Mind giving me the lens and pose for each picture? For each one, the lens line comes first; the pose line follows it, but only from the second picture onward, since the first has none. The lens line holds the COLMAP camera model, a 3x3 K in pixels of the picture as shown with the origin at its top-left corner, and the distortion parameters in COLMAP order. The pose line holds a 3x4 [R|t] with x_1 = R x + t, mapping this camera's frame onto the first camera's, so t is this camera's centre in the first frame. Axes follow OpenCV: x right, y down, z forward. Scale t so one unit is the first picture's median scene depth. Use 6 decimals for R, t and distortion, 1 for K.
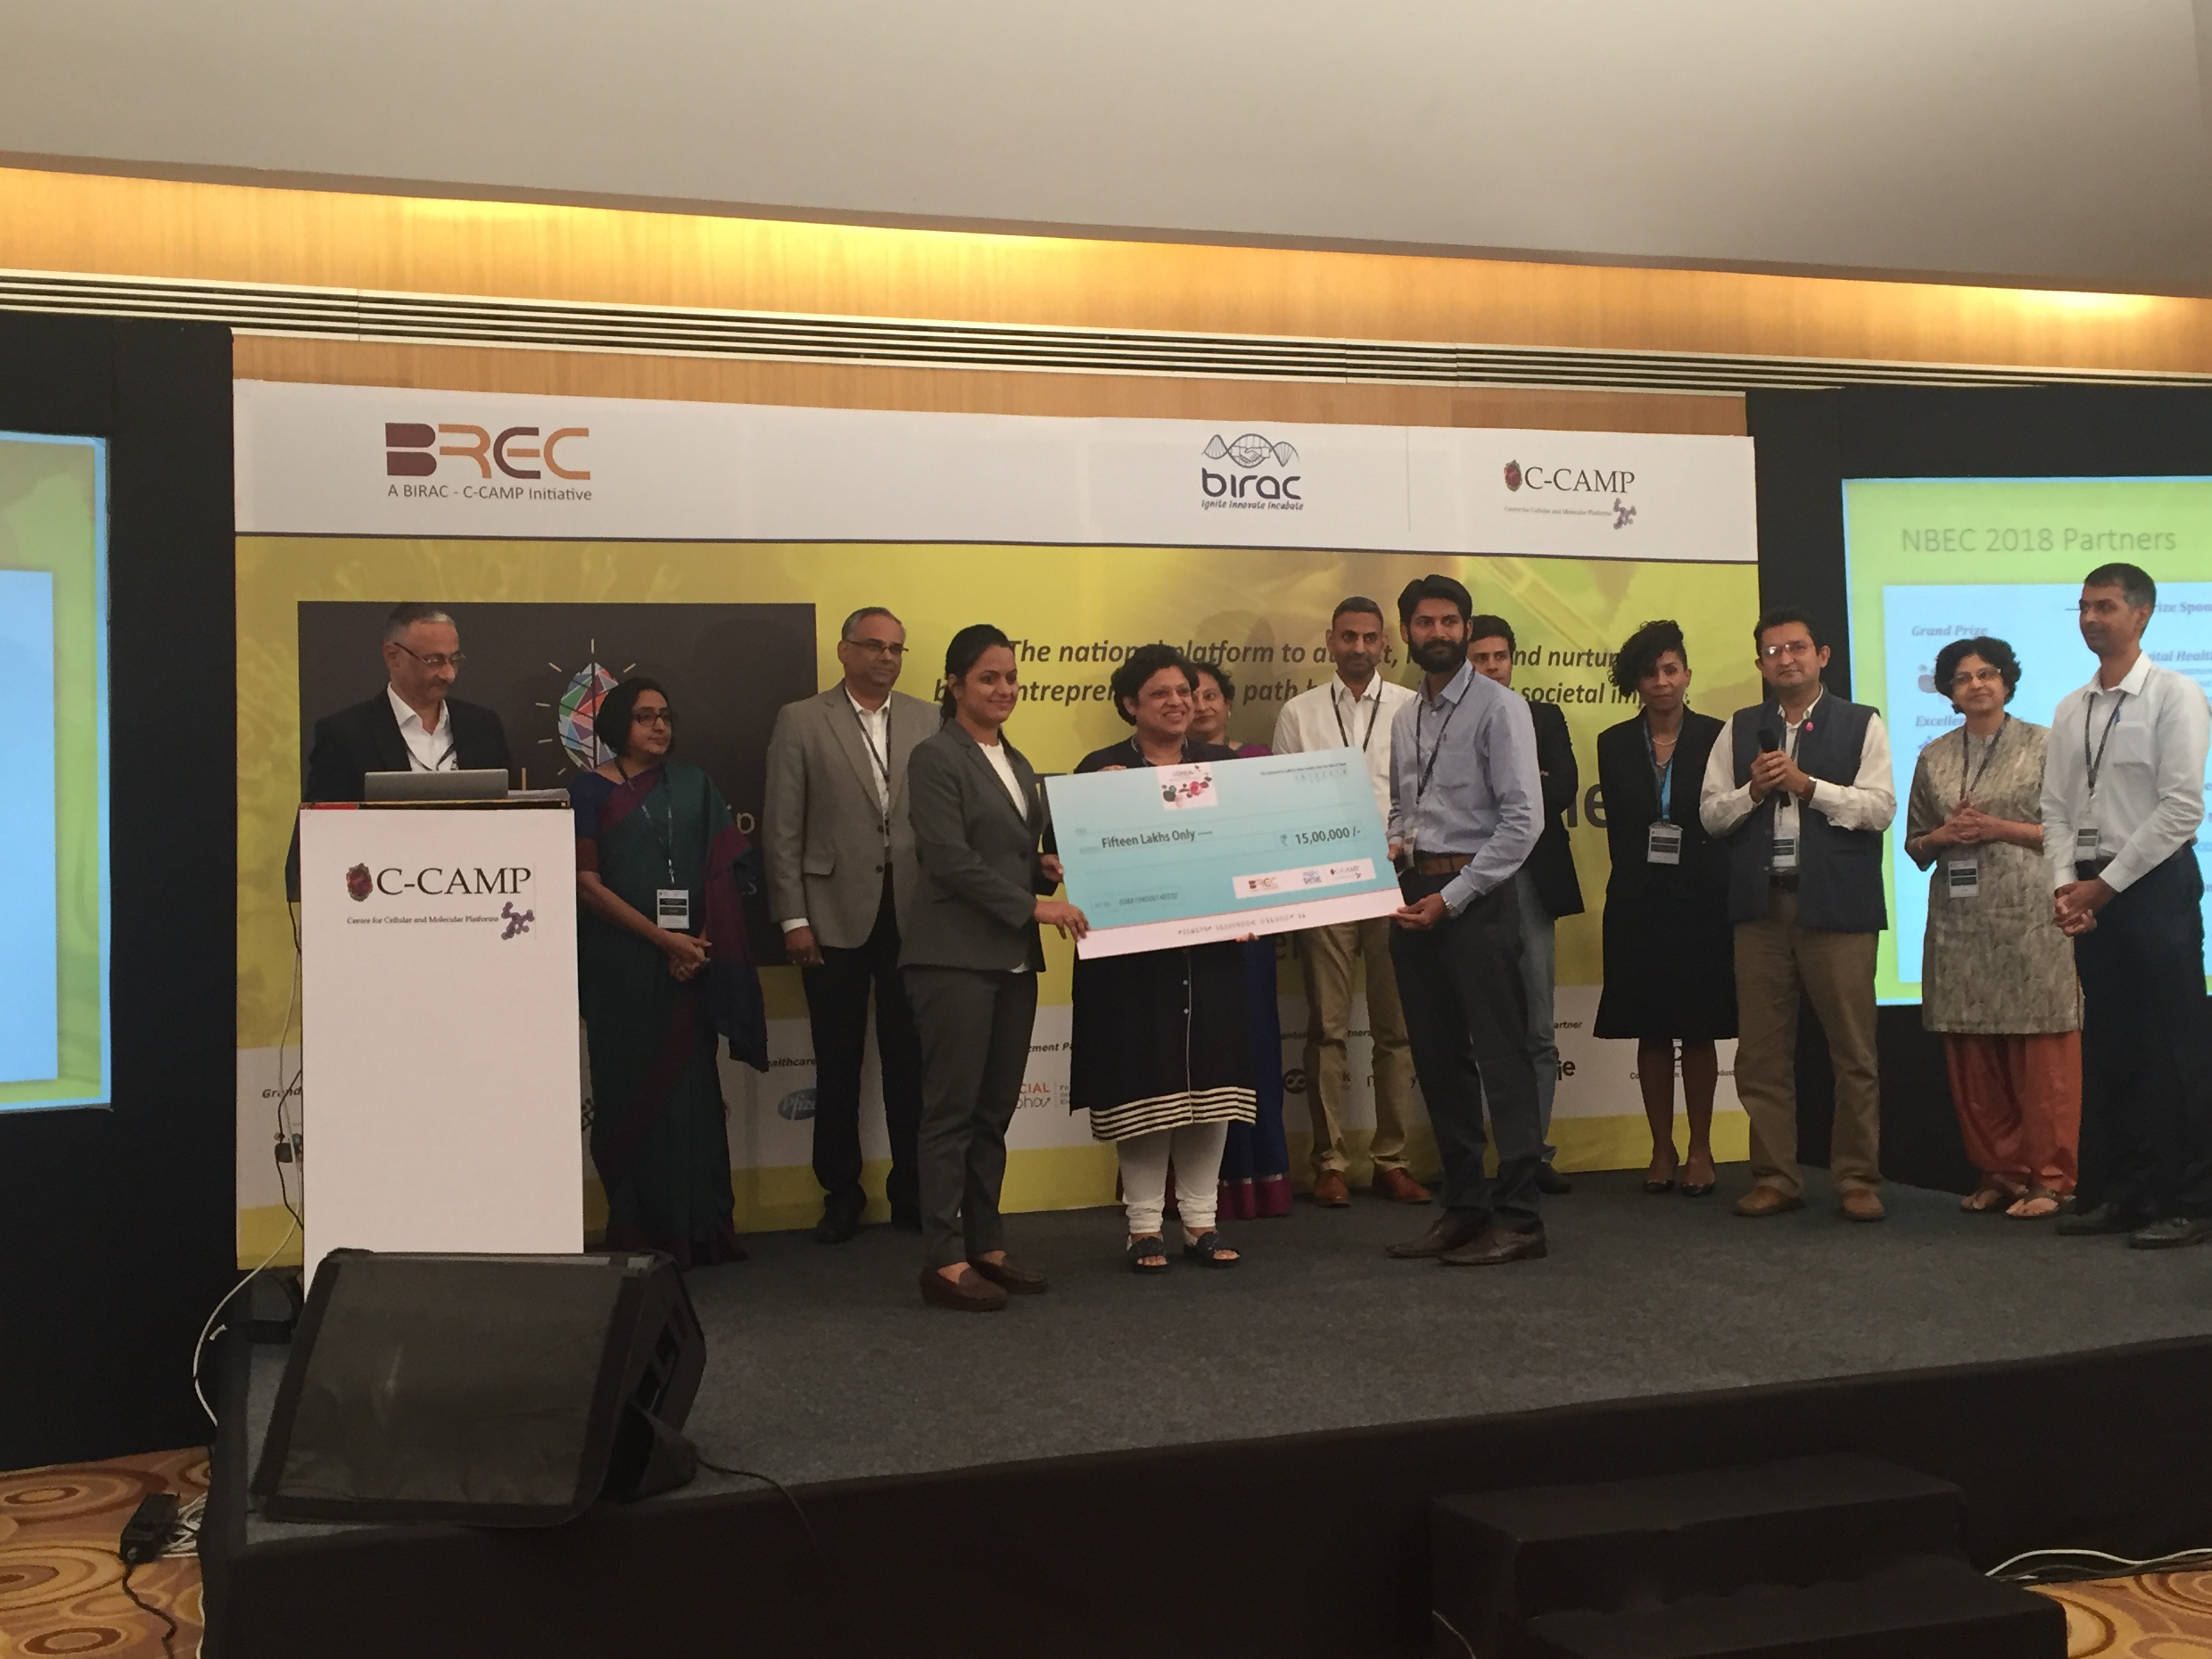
lens RADIAL K [[2417.1, 0, 1106.0], [0, 2417.1, 829.5], [0, 0, 1]] dist [0.050906, 0.029916]
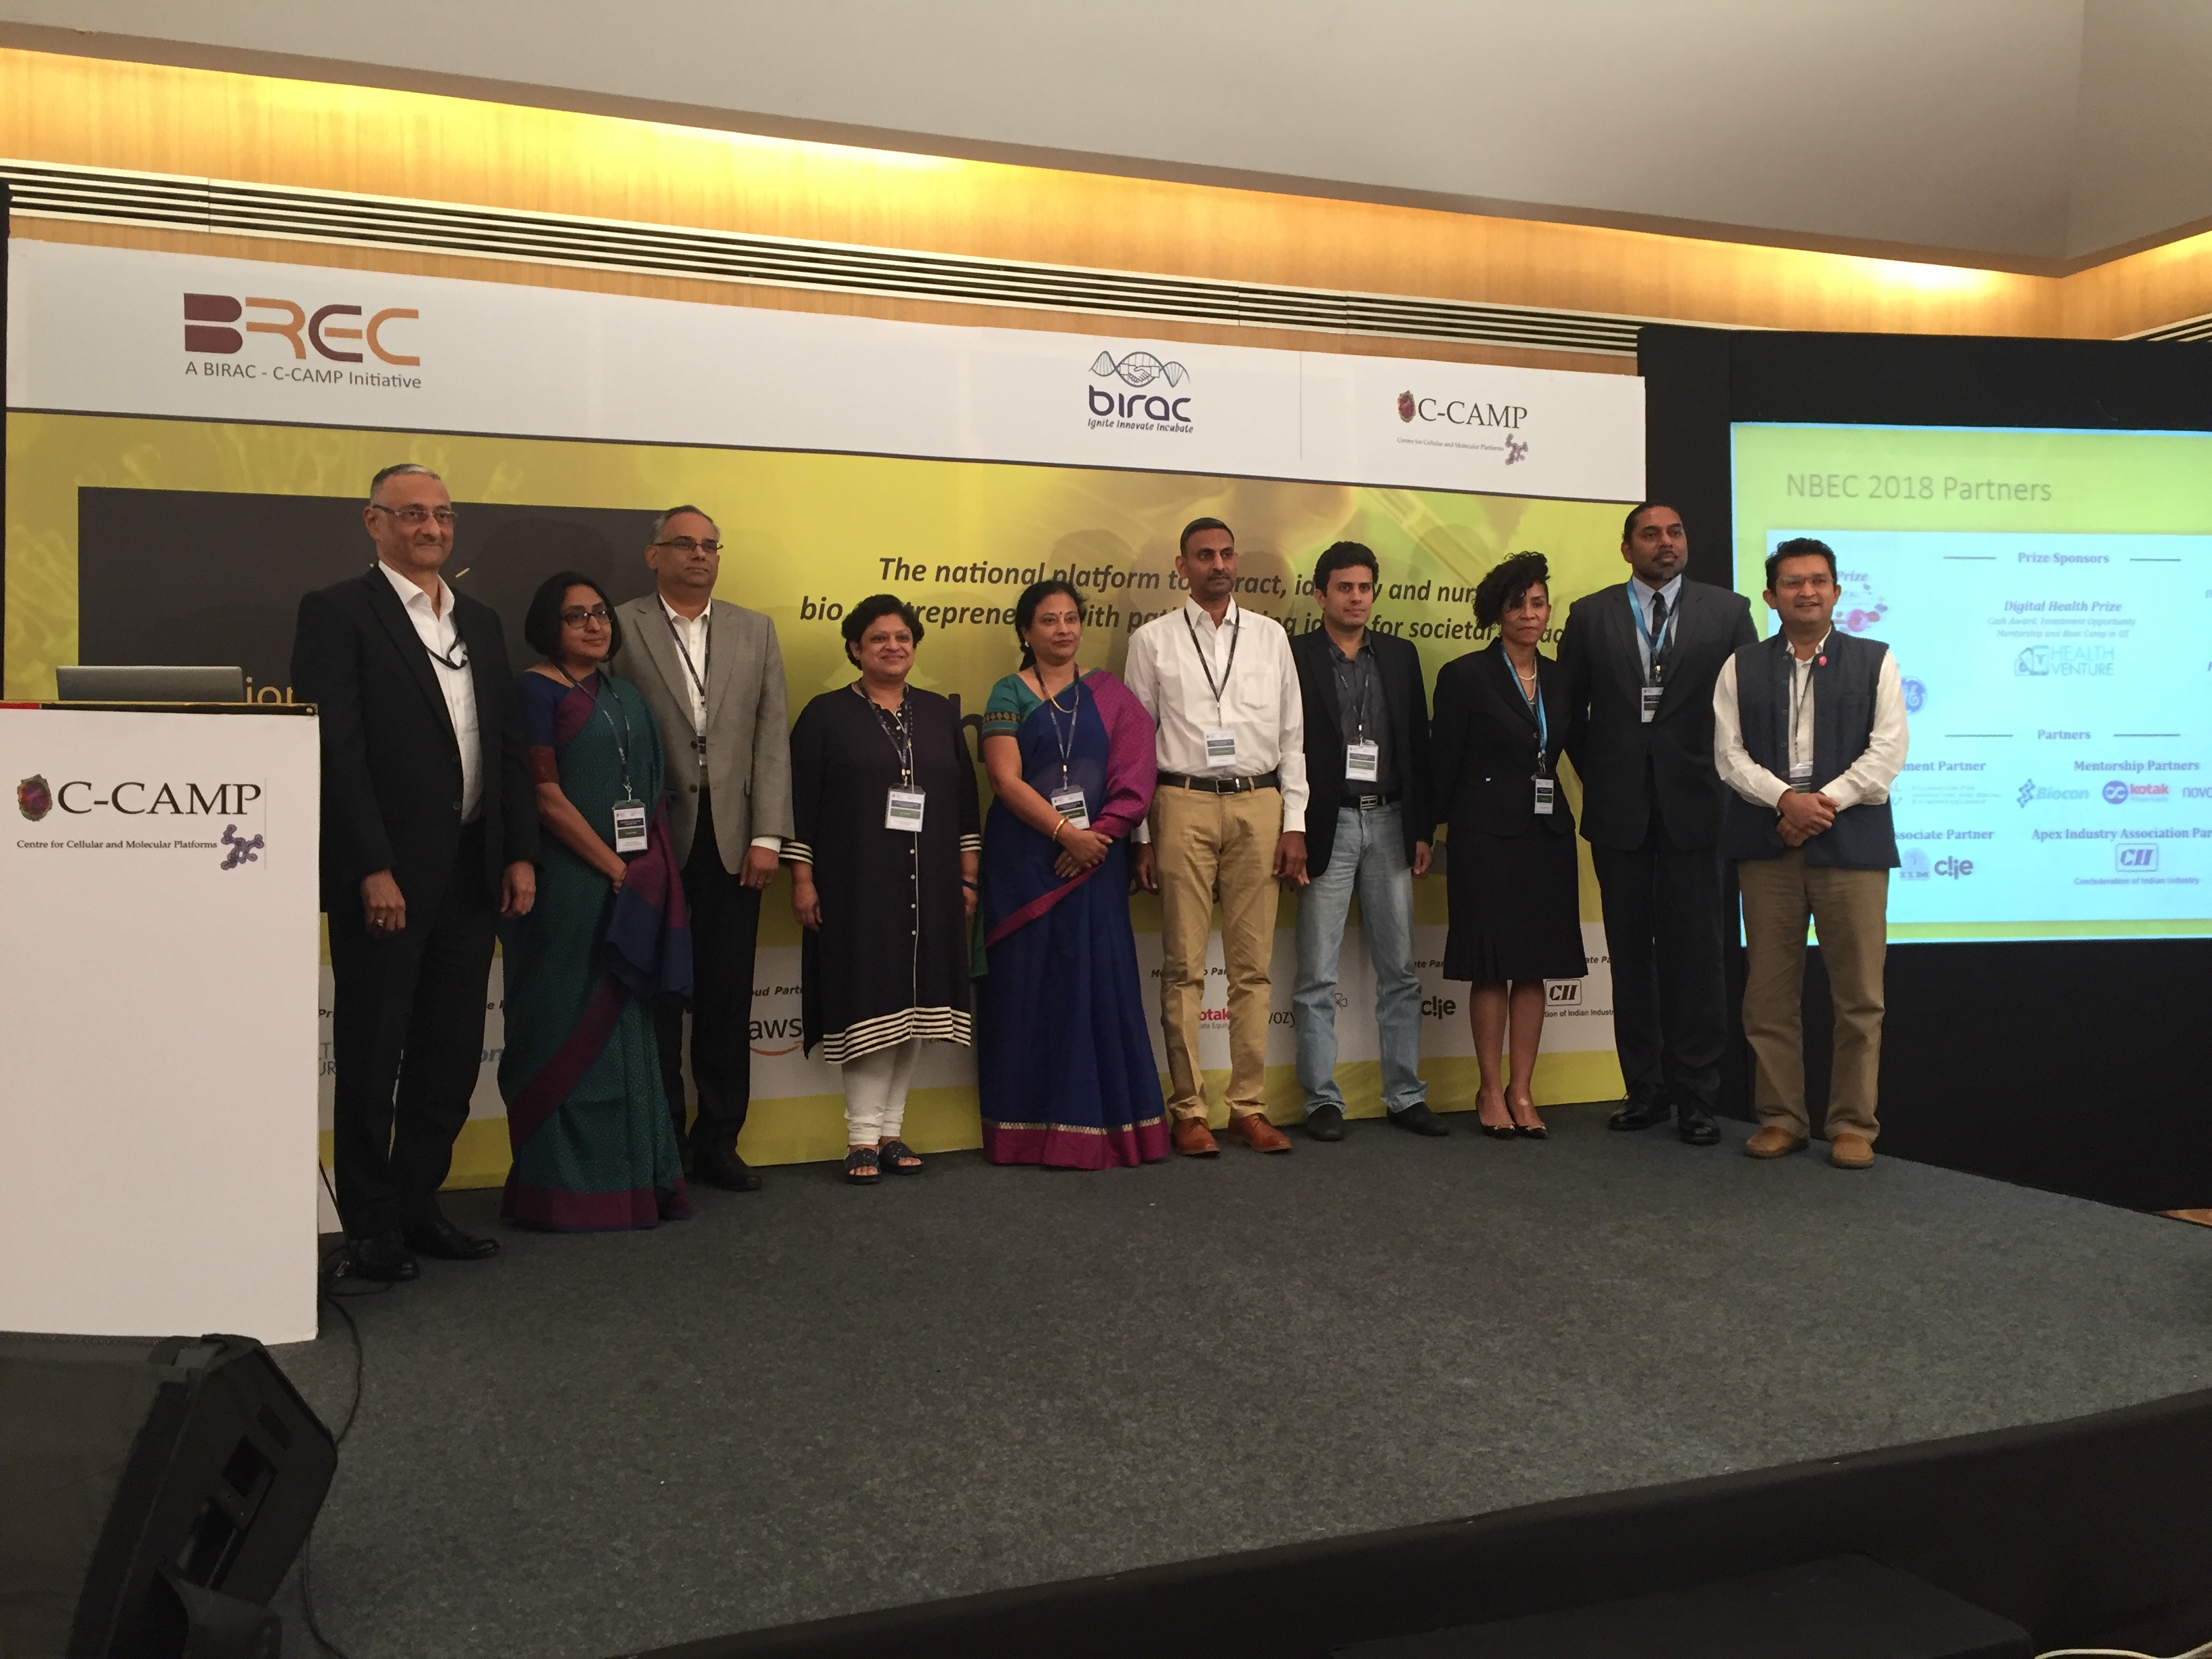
lens RADIAL K [[1870.8, 0, 1119.4], [0, 1870.8, 835.4], [0, 0, 1]] dist [0.086380, -0.120138]
pose [[0.999014, 0.015646, 0.041543, 0.025493], [-0.017023, 0.999311, 0.032995, 0.005446], [-0.040998, -0.033670, 0.998592, 0.266845]]
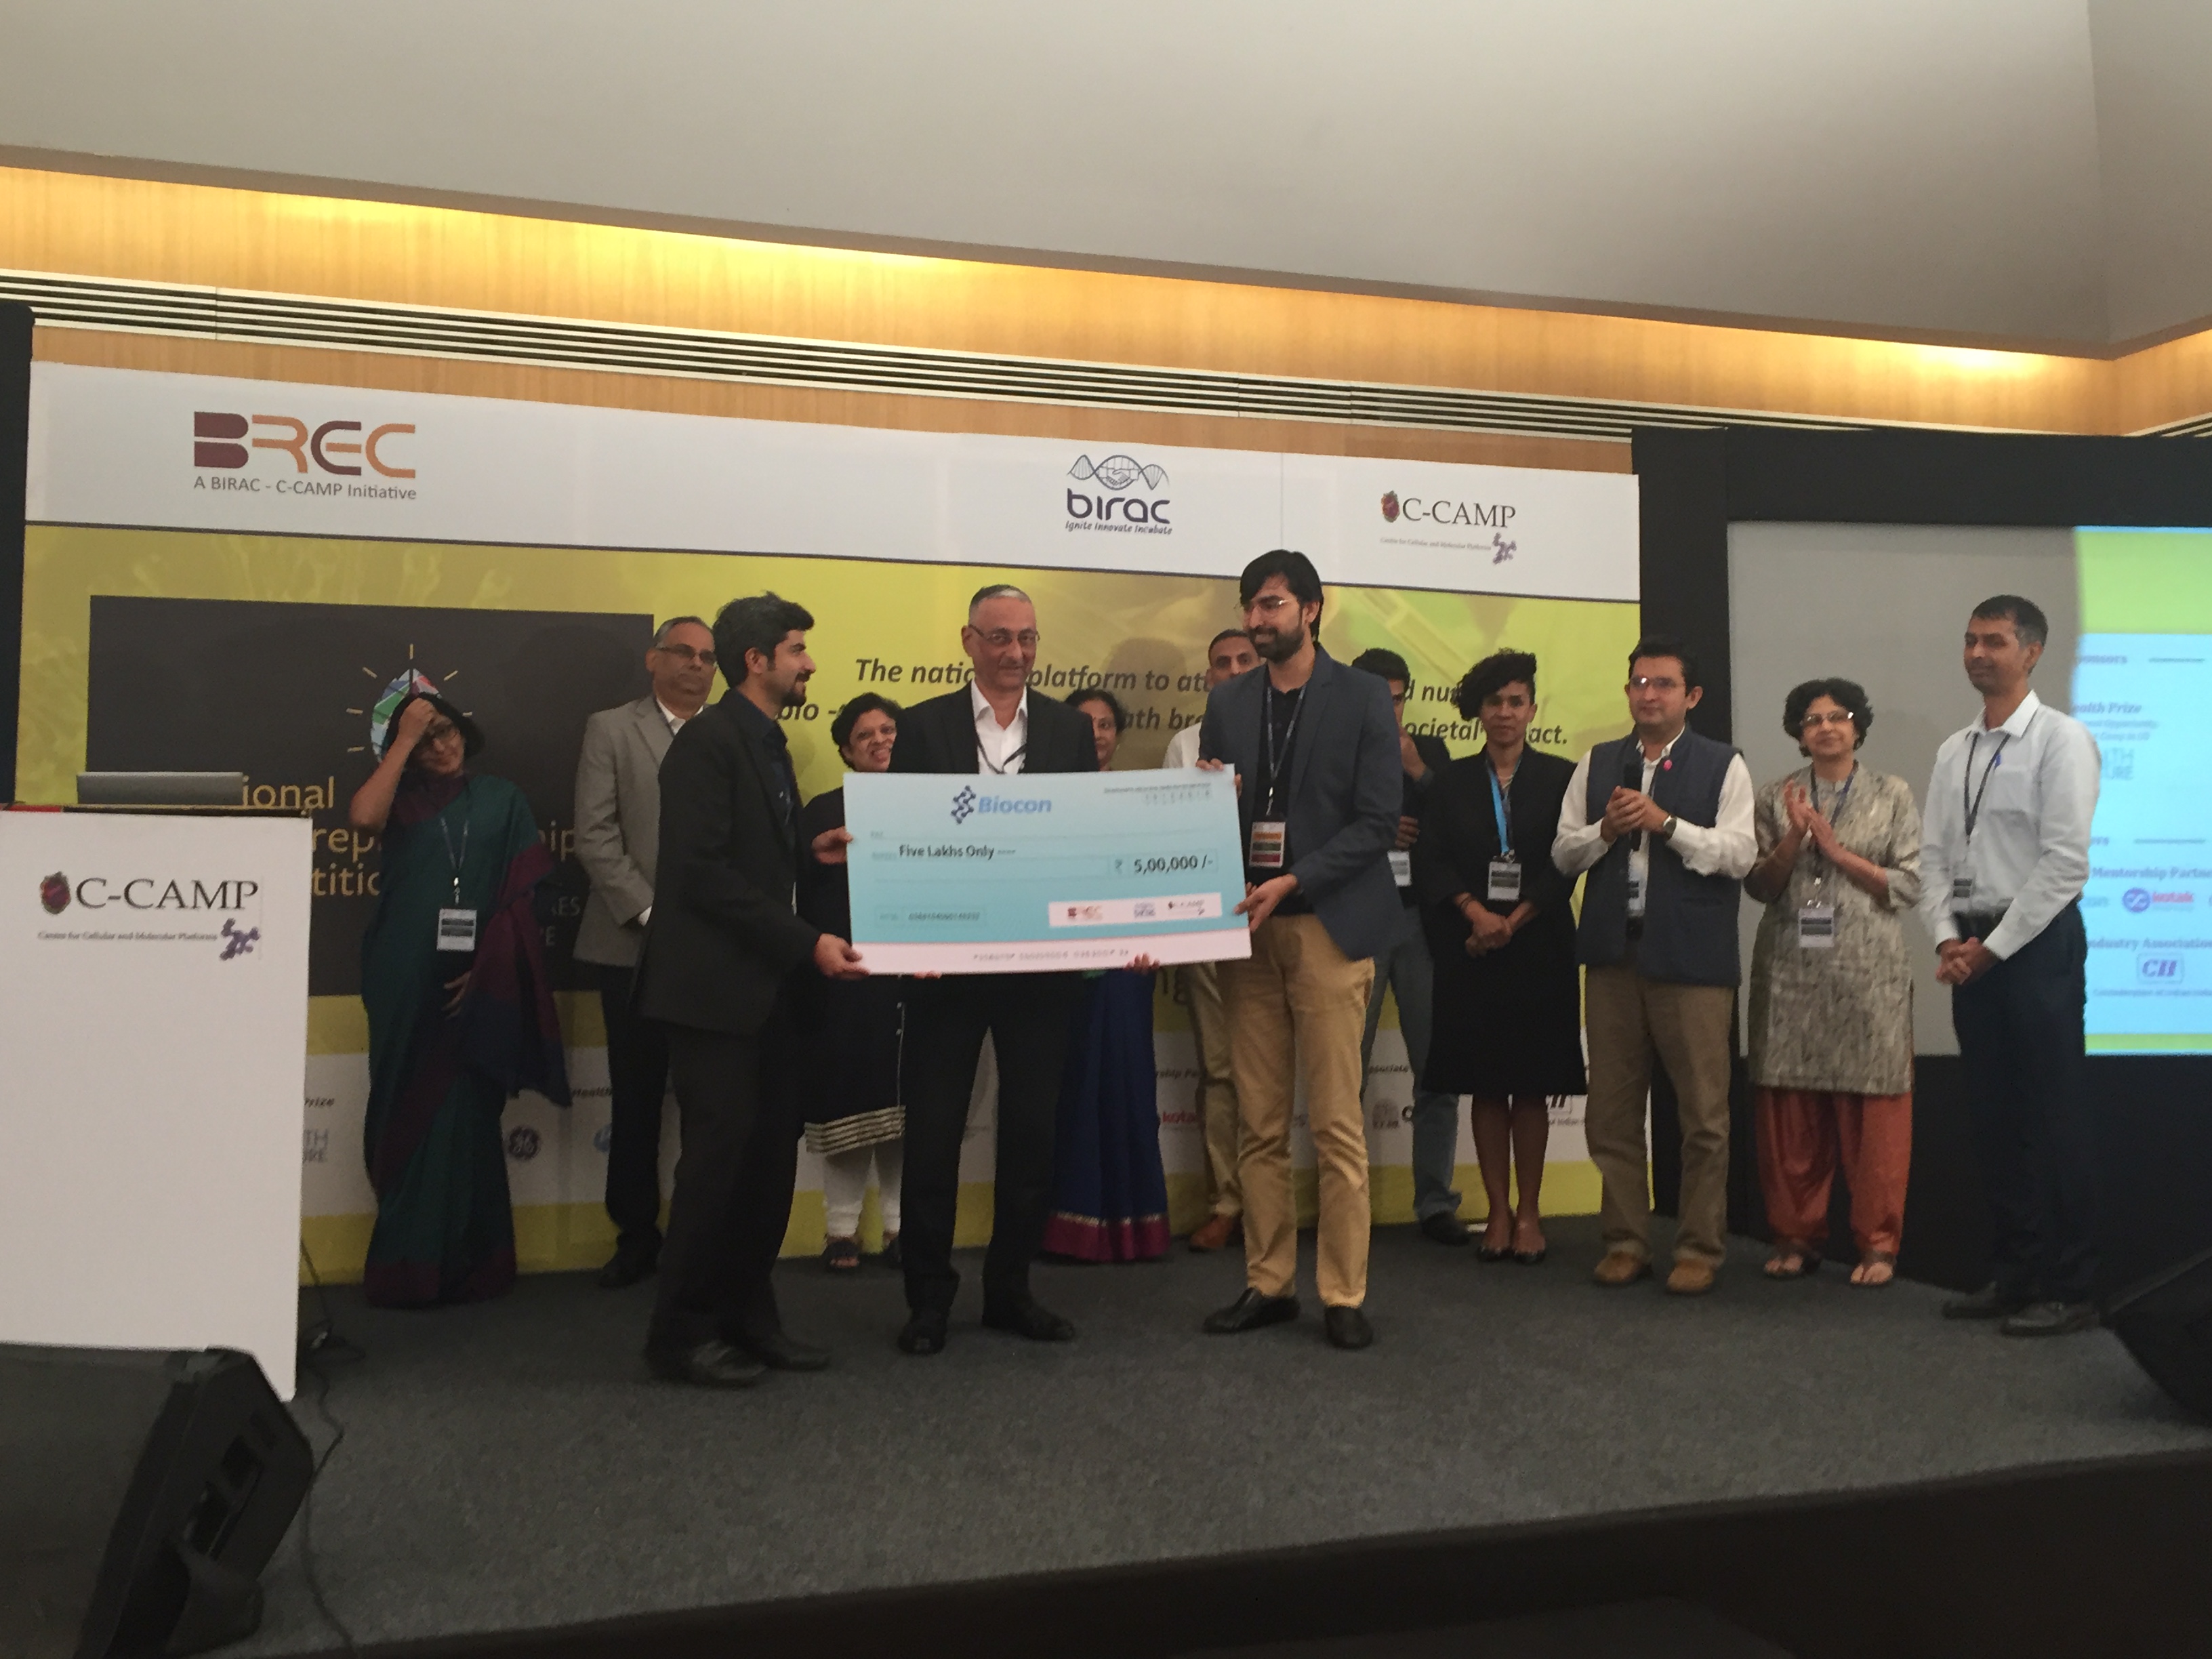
lens RADIAL K [[2137.2, 0, 1106.0], [0, 2137.2, 829.5], [0, 0, 1]] dist [0.091426, -0.132669]
pose [[0.999701, 0.024374, -0.002032, 0.065439], [-0.024401, 0.999592, -0.014837, 0.000403], [0.001669, 0.014882, 0.999888, 0.151382]]
